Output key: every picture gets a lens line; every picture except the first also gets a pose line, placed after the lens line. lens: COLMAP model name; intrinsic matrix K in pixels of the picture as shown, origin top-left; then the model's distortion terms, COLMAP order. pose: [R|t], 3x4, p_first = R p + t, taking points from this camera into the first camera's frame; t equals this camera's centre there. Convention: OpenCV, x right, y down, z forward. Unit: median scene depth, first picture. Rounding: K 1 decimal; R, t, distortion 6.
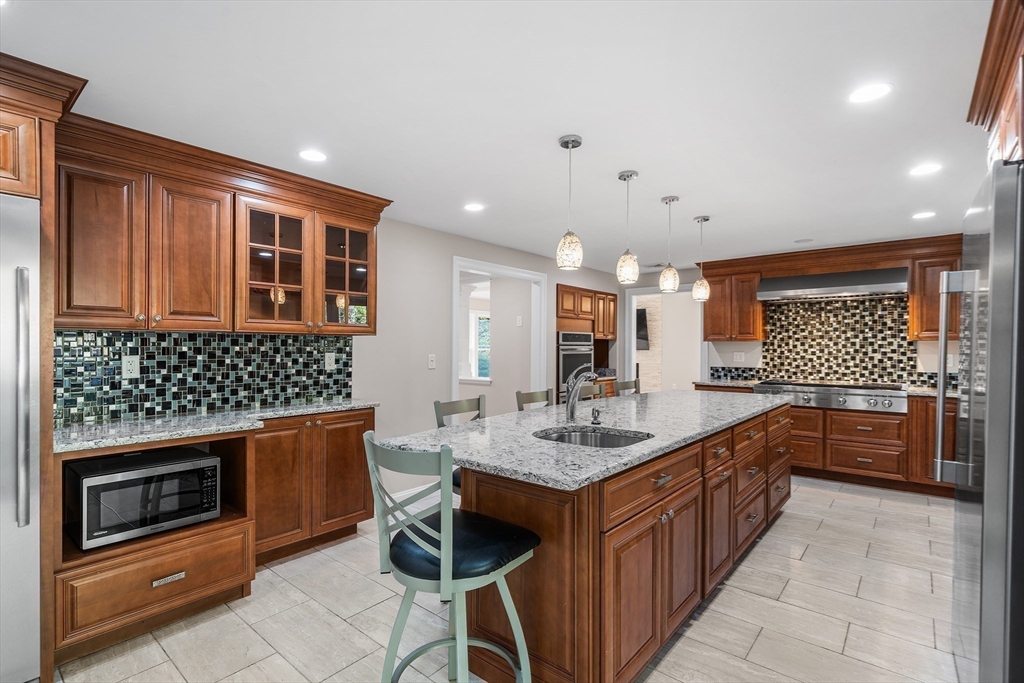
lens RADIAL K [[474.0, 0, 504.6], [0, 474.0, 348.2], [0, 0, 1]] dist [-0.000750, -0.000599]
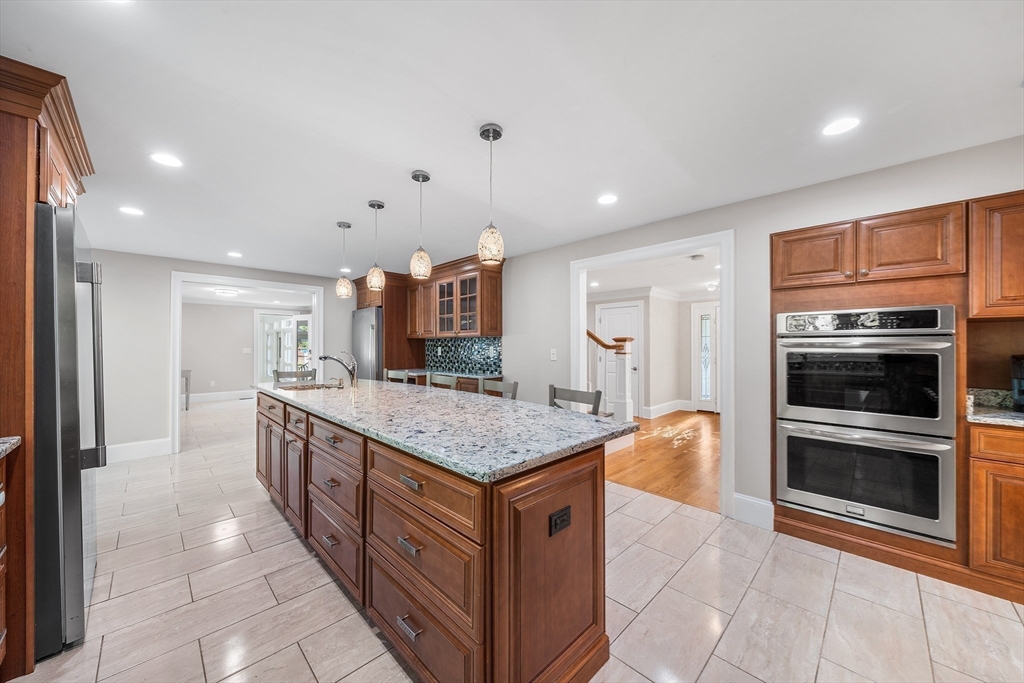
lens RADIAL K [[373.6, 0, 512.0], [0, 373.6, 341.5], [0, 0, 1]] dist [-0.000005, 0.000076]
pose [[-0.082393, -0.013269, -0.996512, 1.200297], [-0.001994, 0.999912, -0.013149, 0.009802], [0.996598, 0.000904, -0.082412, 1.415785]]
